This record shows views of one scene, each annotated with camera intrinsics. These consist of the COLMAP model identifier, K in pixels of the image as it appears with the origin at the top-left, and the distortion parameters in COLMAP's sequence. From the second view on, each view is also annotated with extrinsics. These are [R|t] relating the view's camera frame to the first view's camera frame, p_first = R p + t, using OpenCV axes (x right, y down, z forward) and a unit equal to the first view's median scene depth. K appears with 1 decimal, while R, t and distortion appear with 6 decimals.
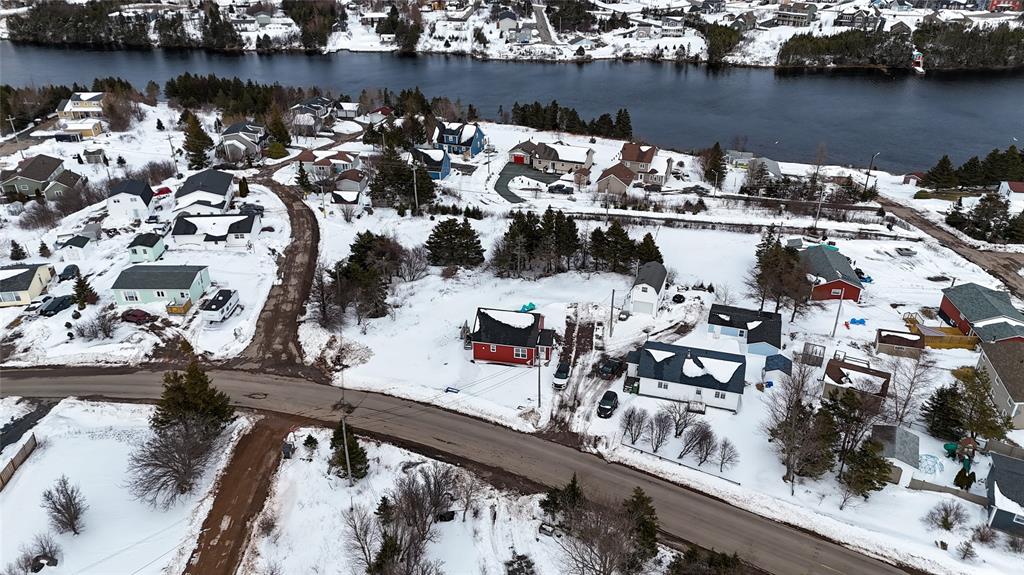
lens RADIAL K [[764.0, 0, 515.2], [0, 764.0, 282.2], [0, 0, 1]] dist [0.066252, -0.072434]
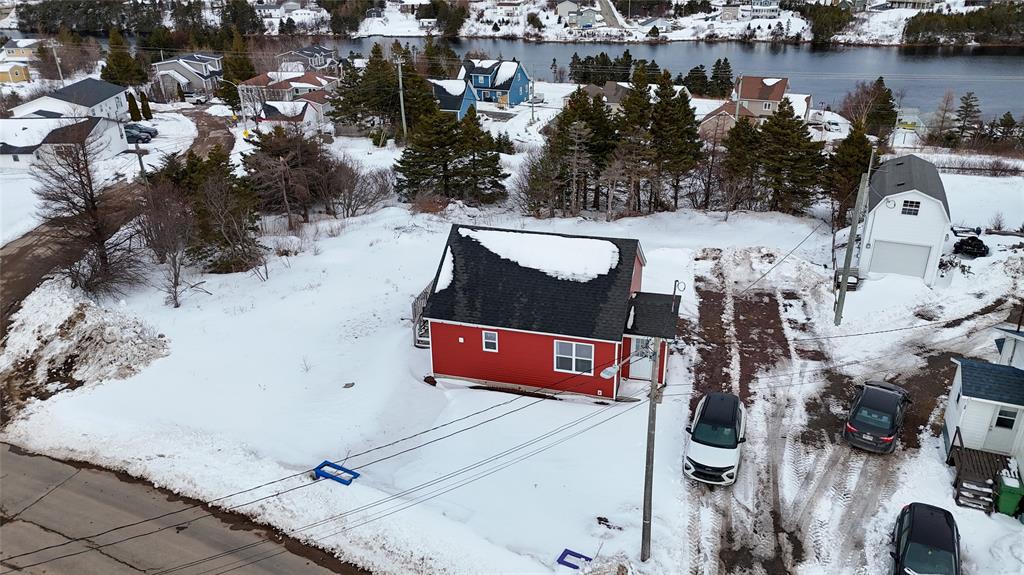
lens RADIAL K [[763.3, 0, 512.0], [0, 763.3, 287.5], [0, 0, 1]] dist [0.032165, -0.005241]
pose [[0.996800, 0.020754, -0.077197, 0.003630], [-0.024554, 0.998517, -0.048596, 0.057515], [0.076074, 0.050336, 0.995831, 0.490214]]
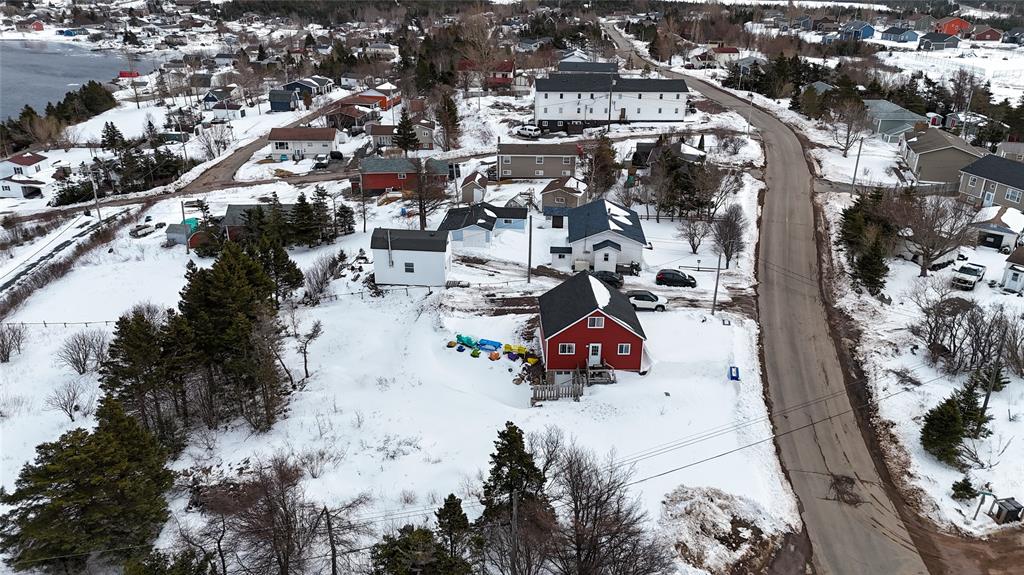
lens RADIAL K [[748.7, 0, 528.4], [0, 748.7, 291.0], [0, 0, 1]] dist [0.070767, -0.058986]
pose [[-0.242278, -0.383886, 0.891029, -0.405535], [0.437370, 0.776563, 0.453494, -0.195940], [-0.866030, 0.499581, -0.020244, 0.777806]]
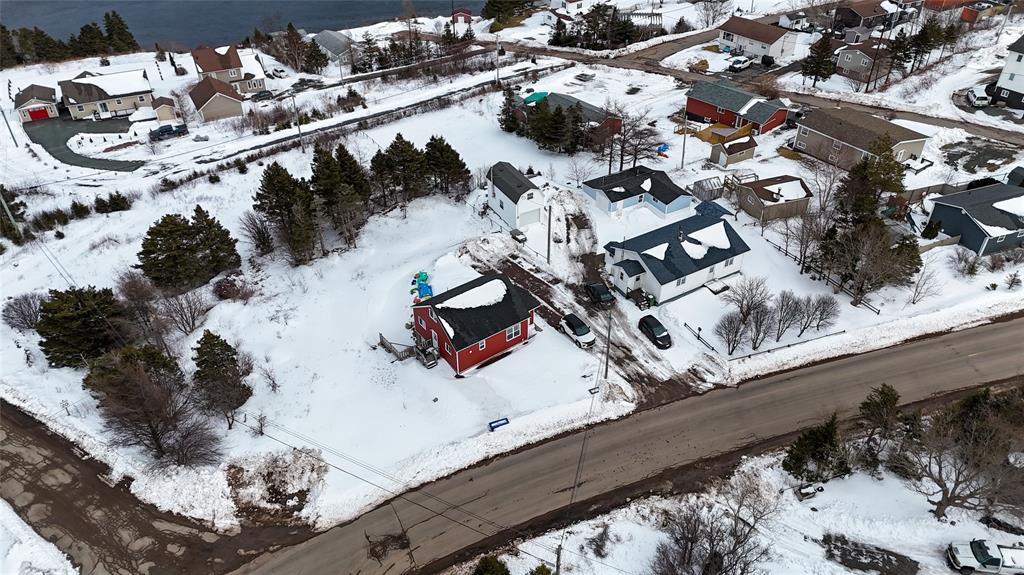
lens RADIAL K [[748.7, 0, 528.4], [0, 748.7, 291.0], [0, 0, 1]] dist [0.070767, -0.058986]
pose [[0.661879, -0.448222, 0.600844, -0.287920], [0.343086, 0.893797, 0.288824, -0.105490], [-0.666490, 0.014975, 0.745364, 0.324788]]
